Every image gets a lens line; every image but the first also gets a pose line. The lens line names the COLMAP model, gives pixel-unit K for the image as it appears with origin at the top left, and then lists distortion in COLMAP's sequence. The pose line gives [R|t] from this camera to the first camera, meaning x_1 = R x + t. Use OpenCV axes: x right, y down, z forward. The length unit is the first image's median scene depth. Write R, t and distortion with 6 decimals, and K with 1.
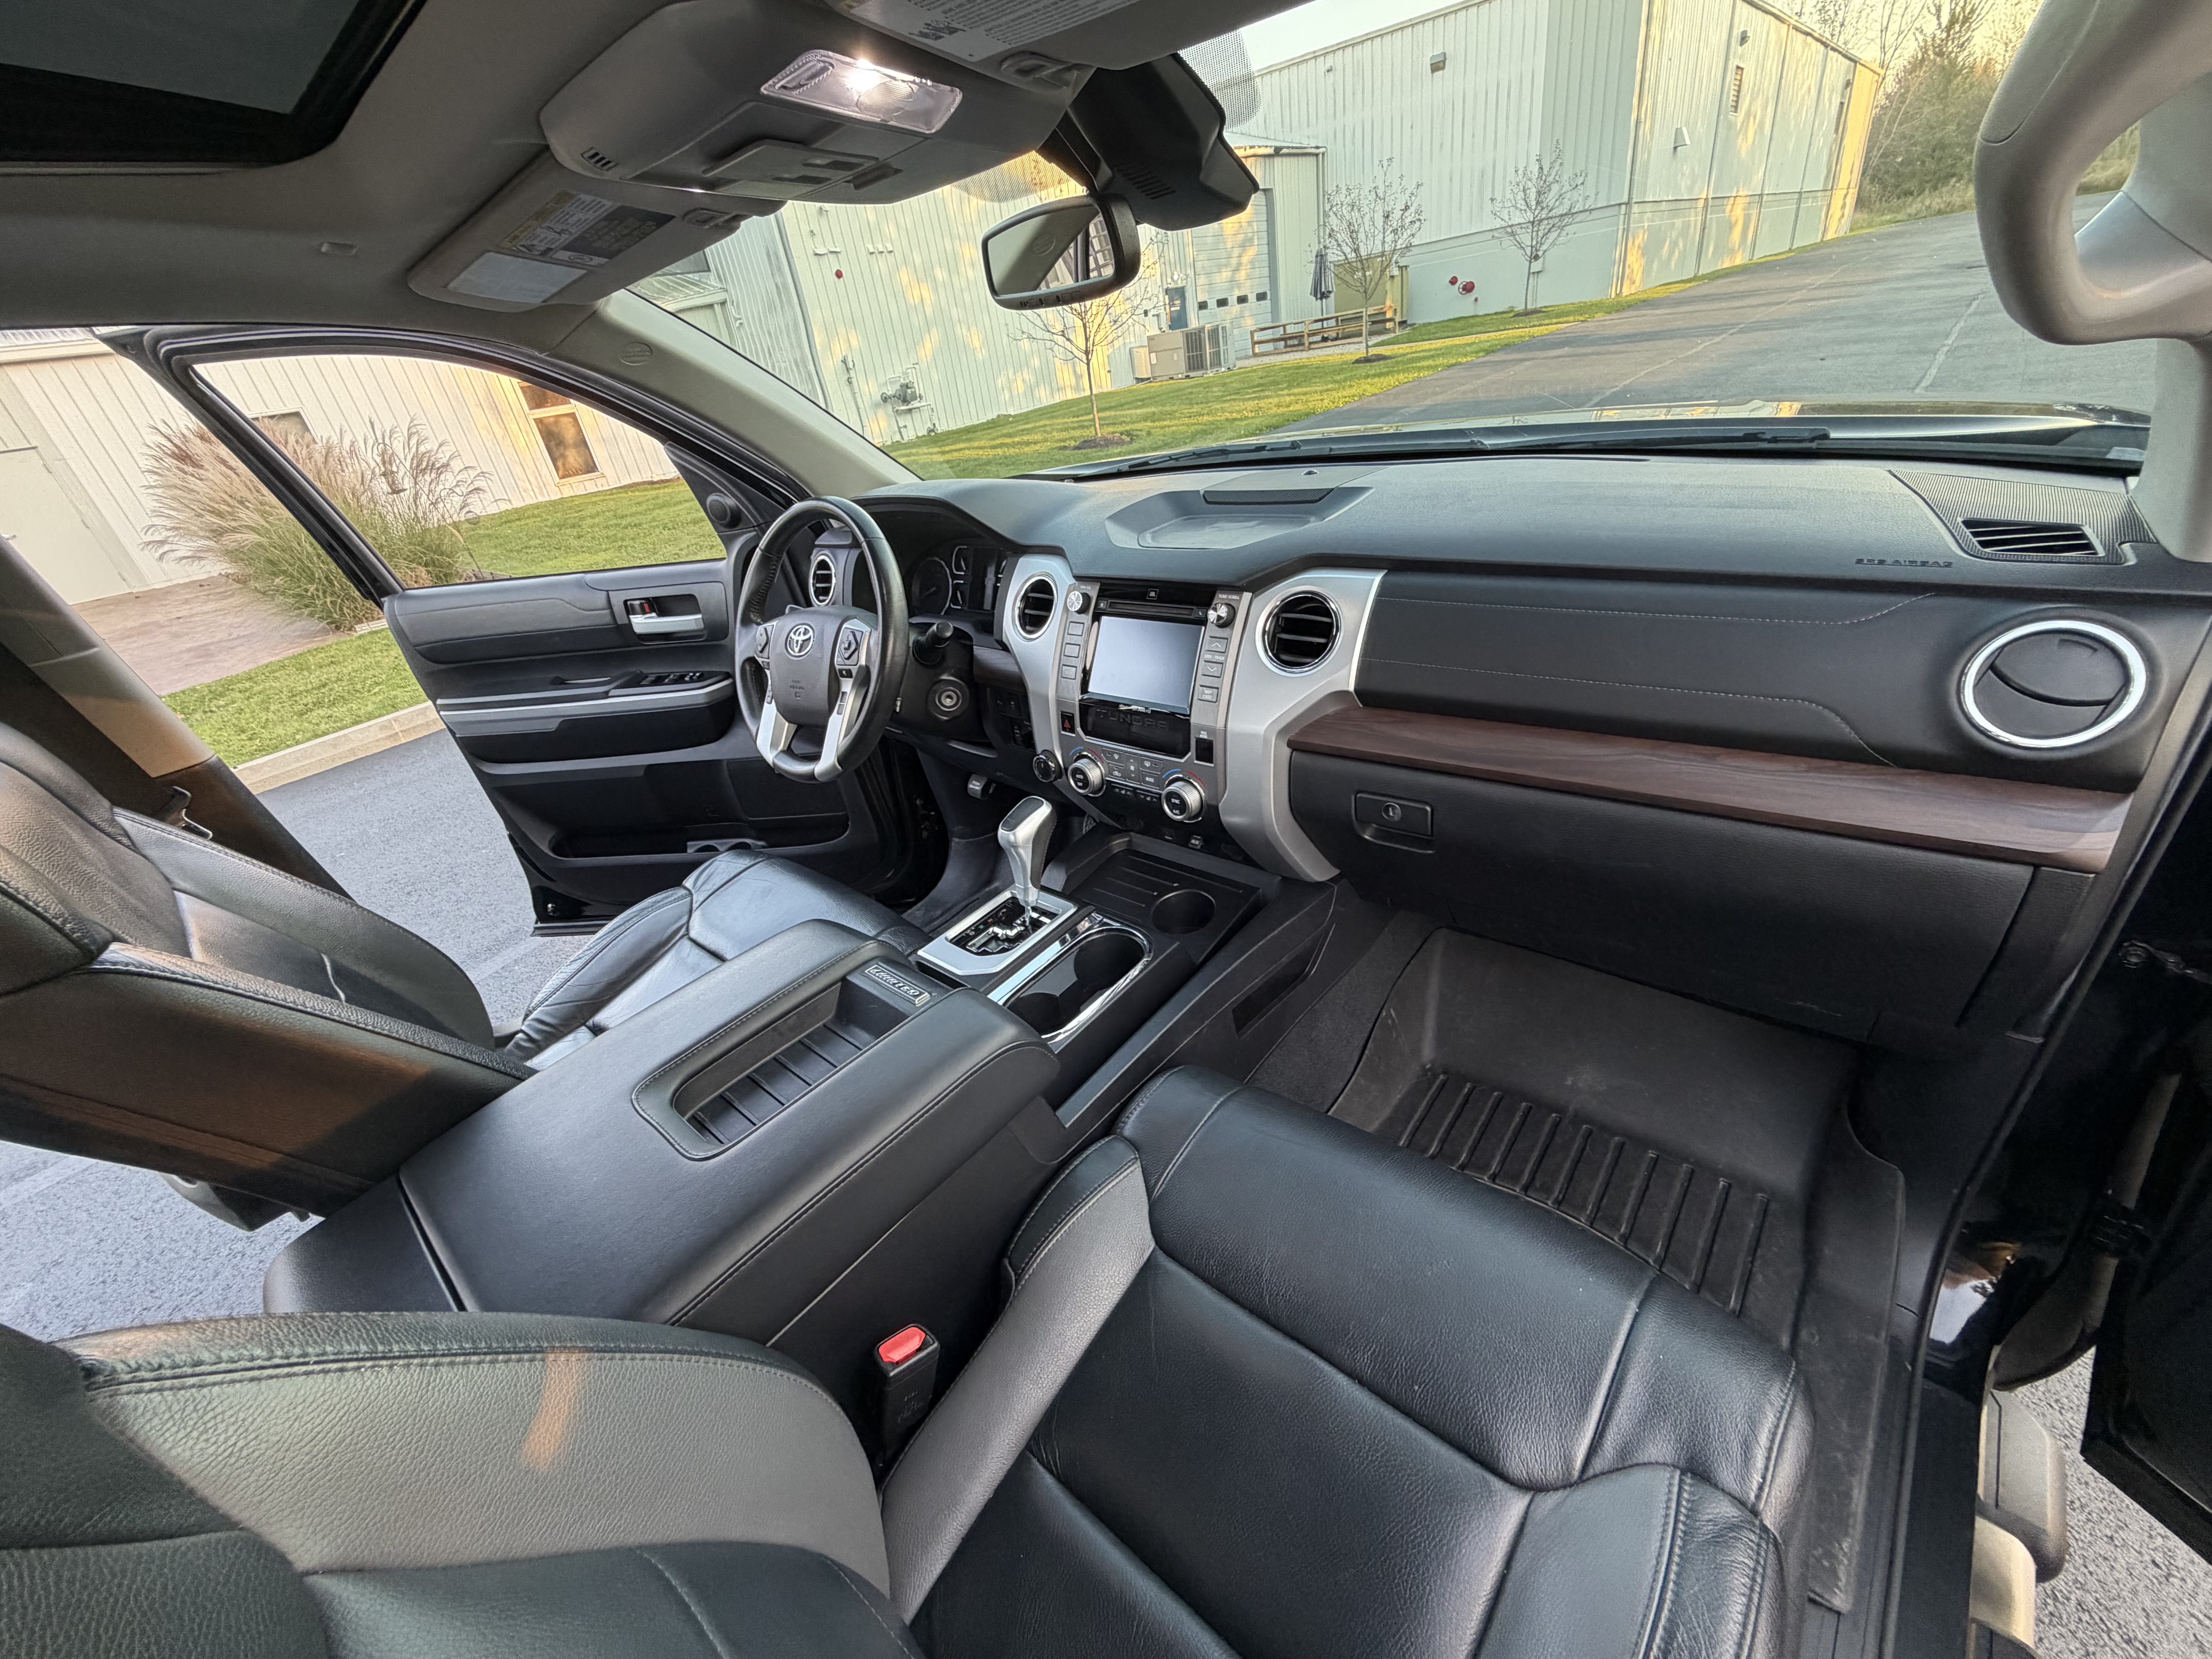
lens RADIAL K [[884.7, 0, 1093.6], [0, 884.7, 825.8], [0, 0, 1]] dist [-0.002614, -0.000113]
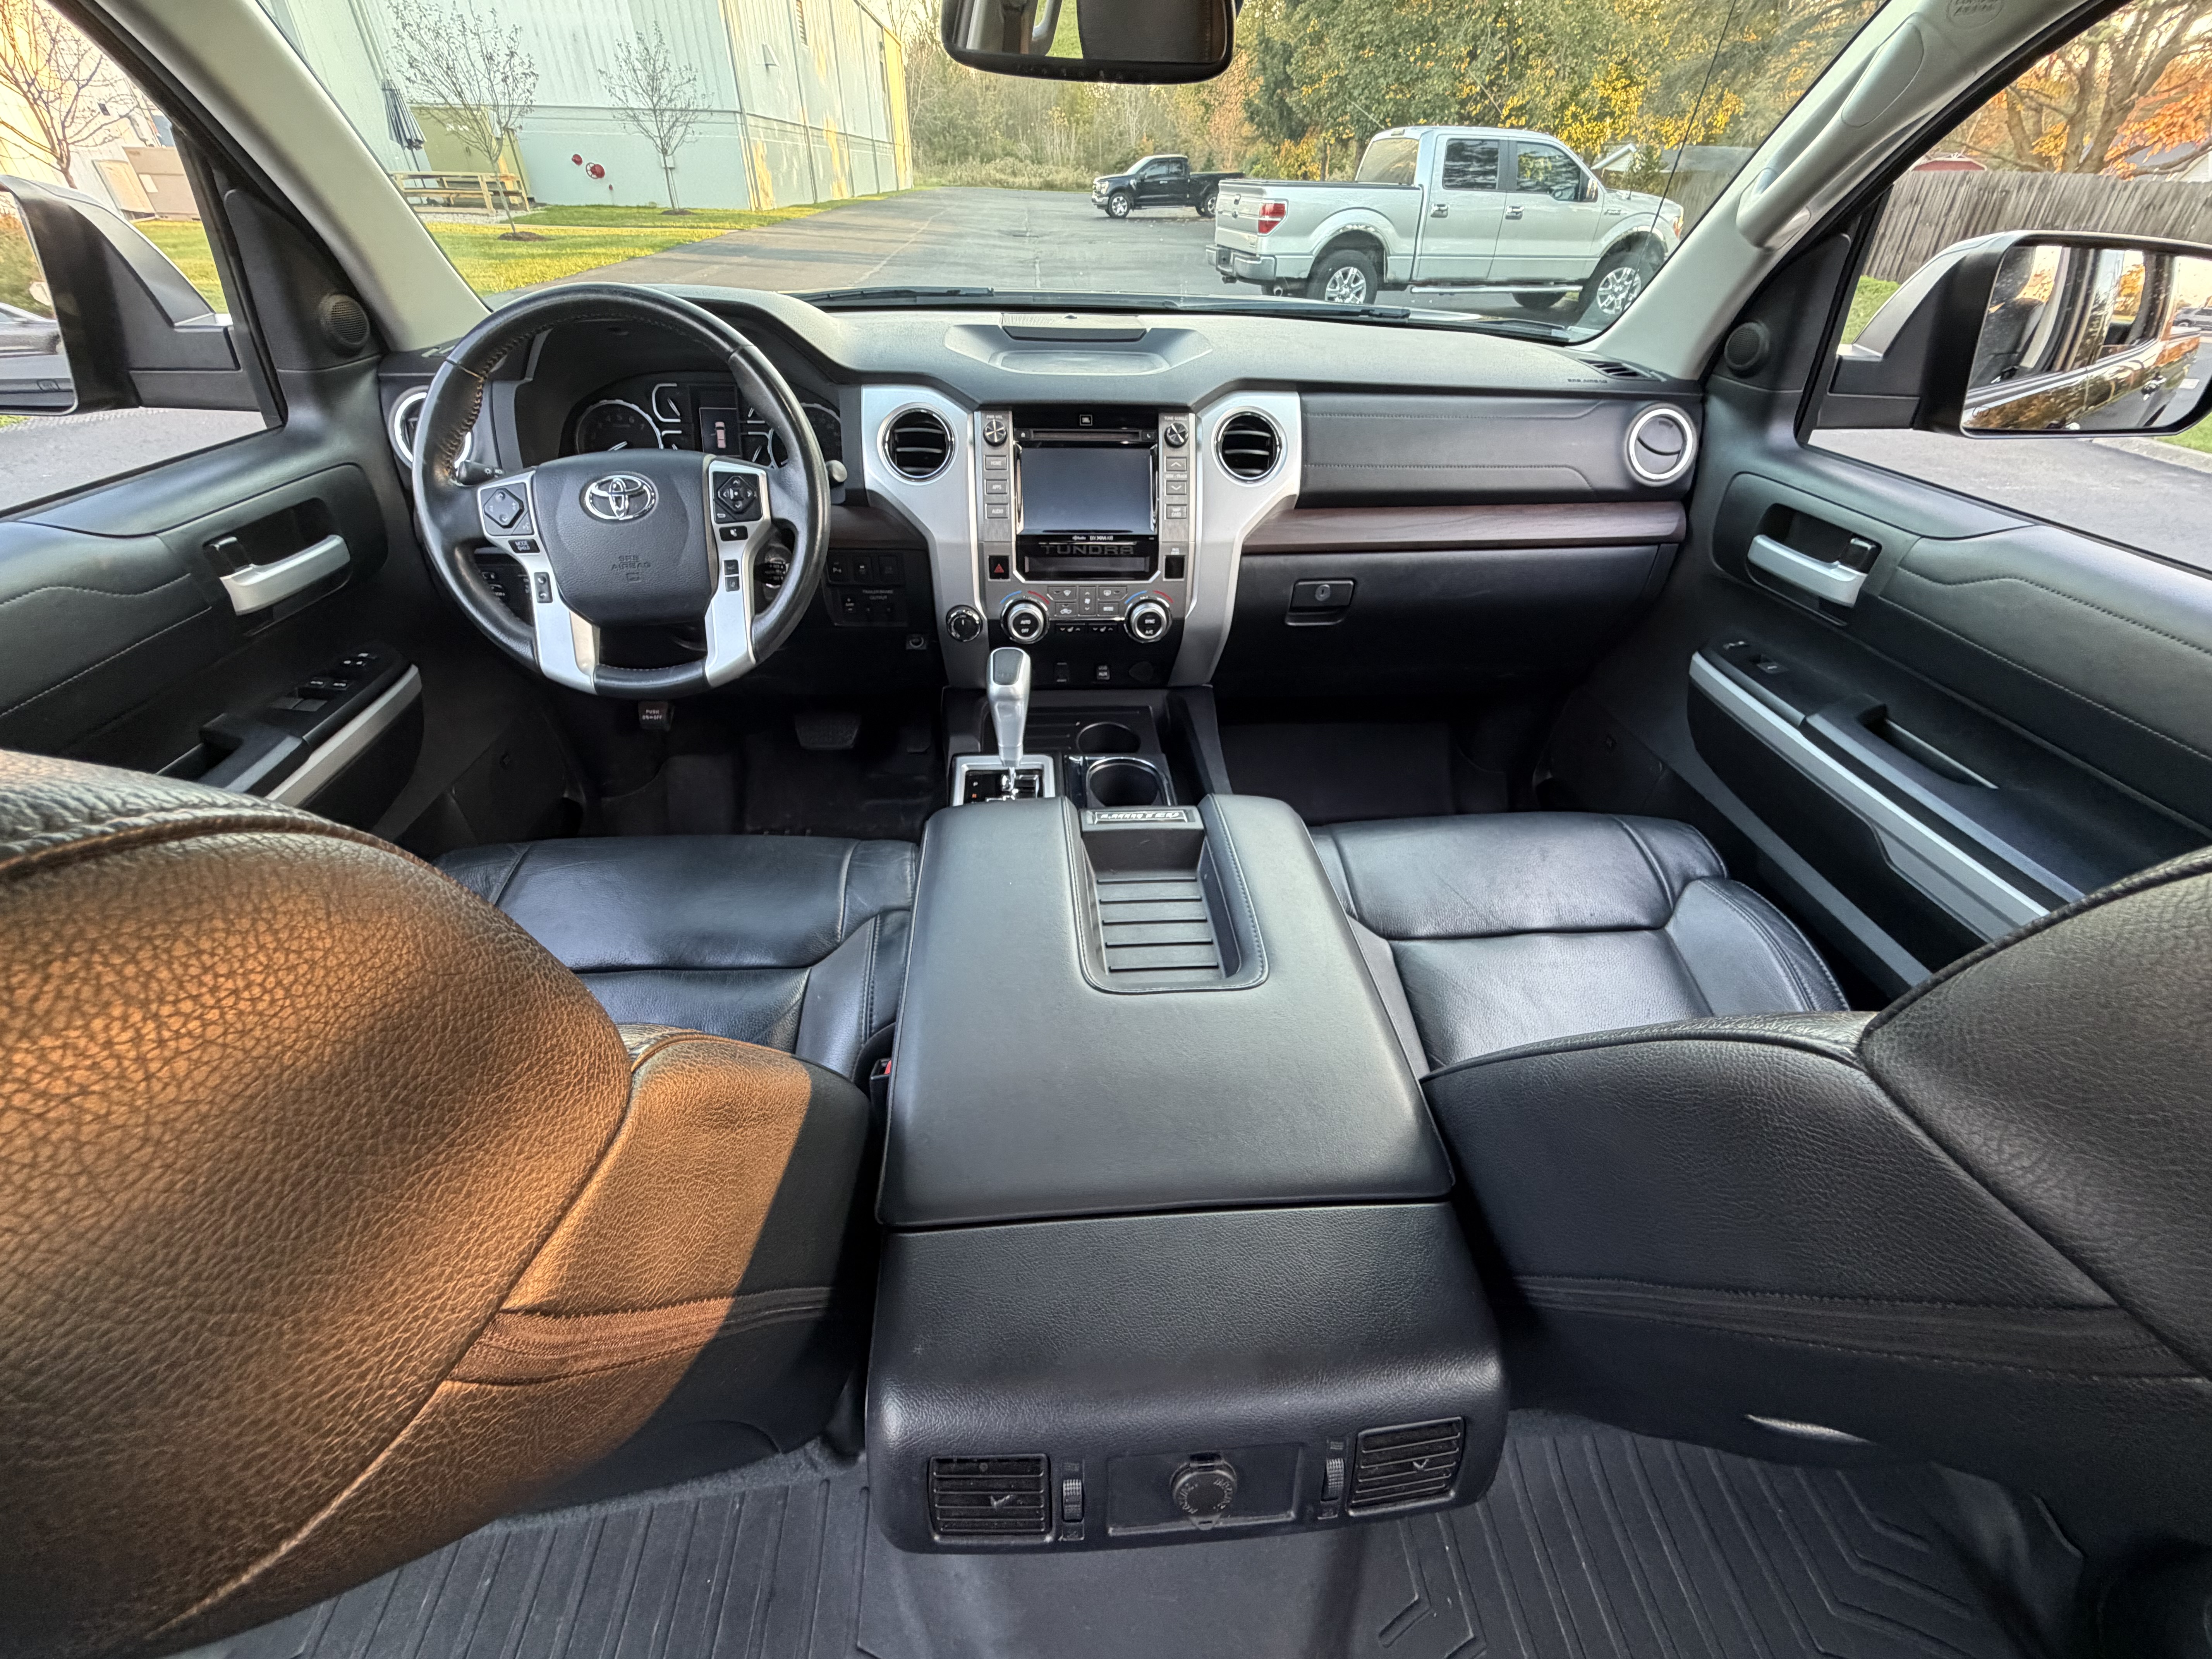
lens RADIAL K [[884.7, 0, 1100.9], [0, 884.7, 835.4], [0, 0, 1]] dist [-0.002614, -0.000113]
pose [[0.683154, -0.292082, 0.669319, -0.032653], [0.232515, 0.955831, 0.179790, 0.000598], [-0.692269, 0.032802, 0.720893, 0.012309]]
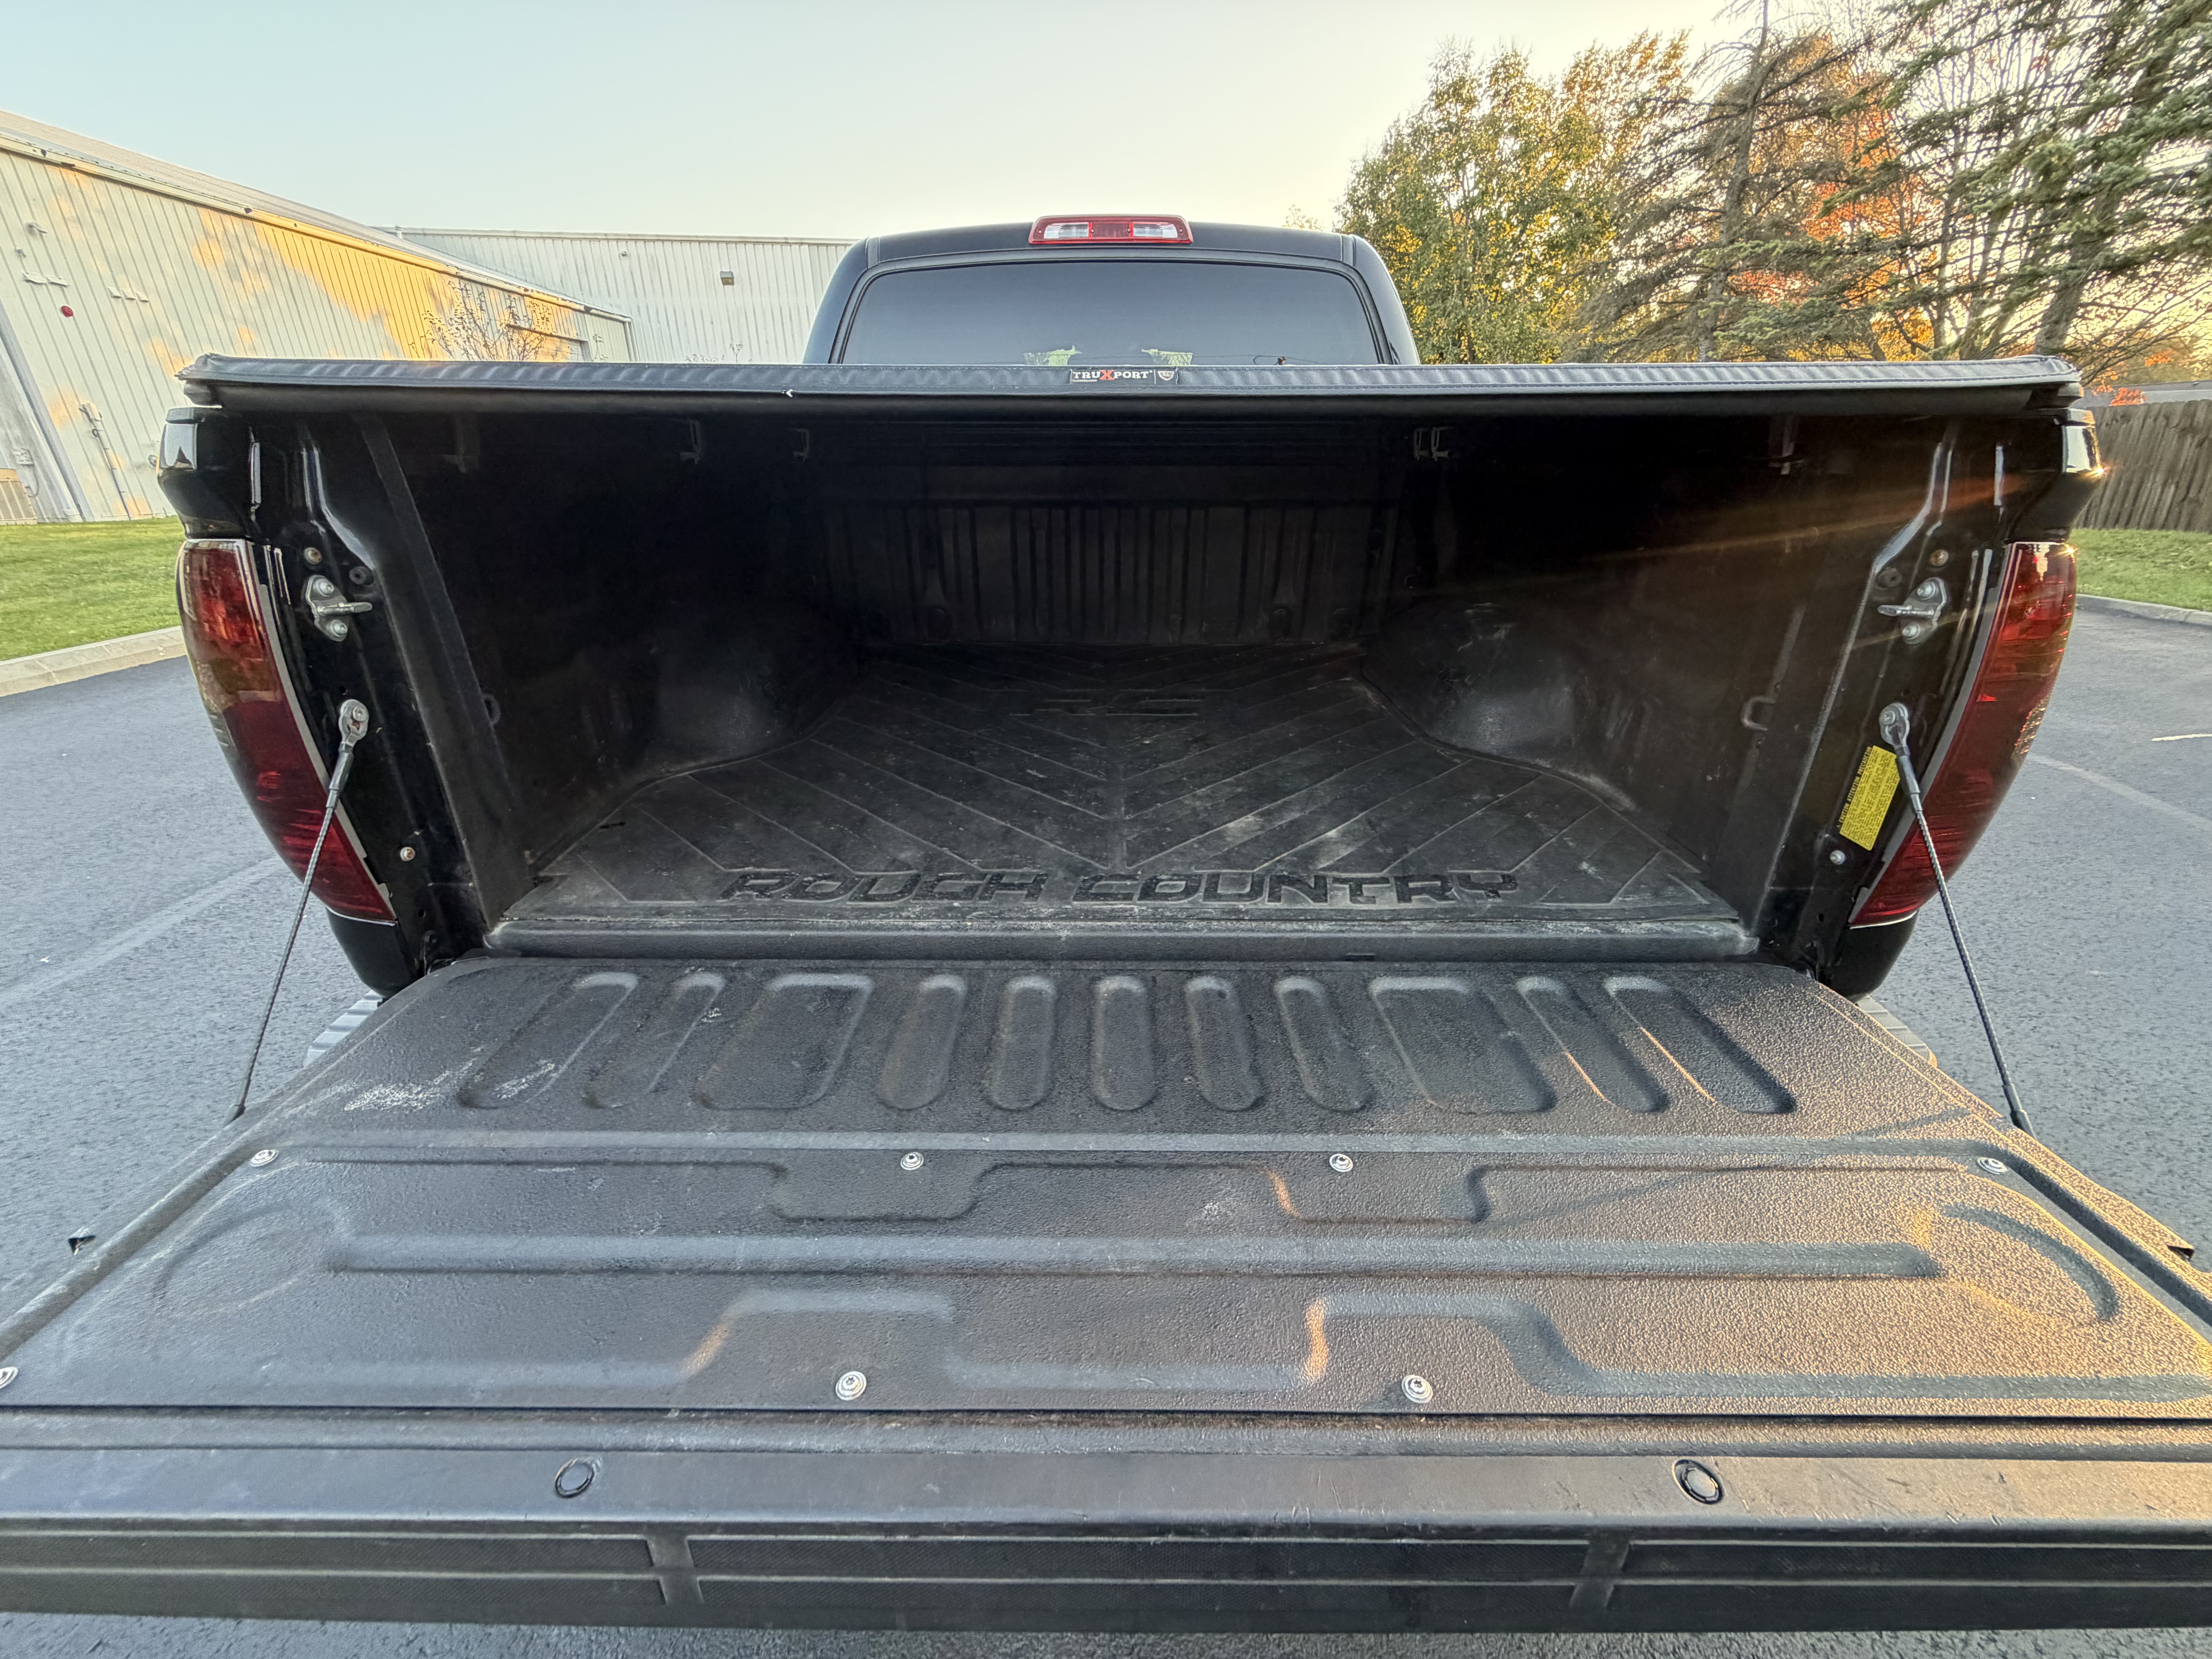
lens RADIAL K [[884.7, 0, 1102.4], [0, 884.7, 837.1], [0, 0, 1]] dist [-0.002614, -0.000113]
pose [[0.736903, -0.122315, 0.664840, -0.138252], [0.223708, 0.972204, -0.069093, 0.085073], [-0.637909, 0.199645, 0.743783, -0.082206]]
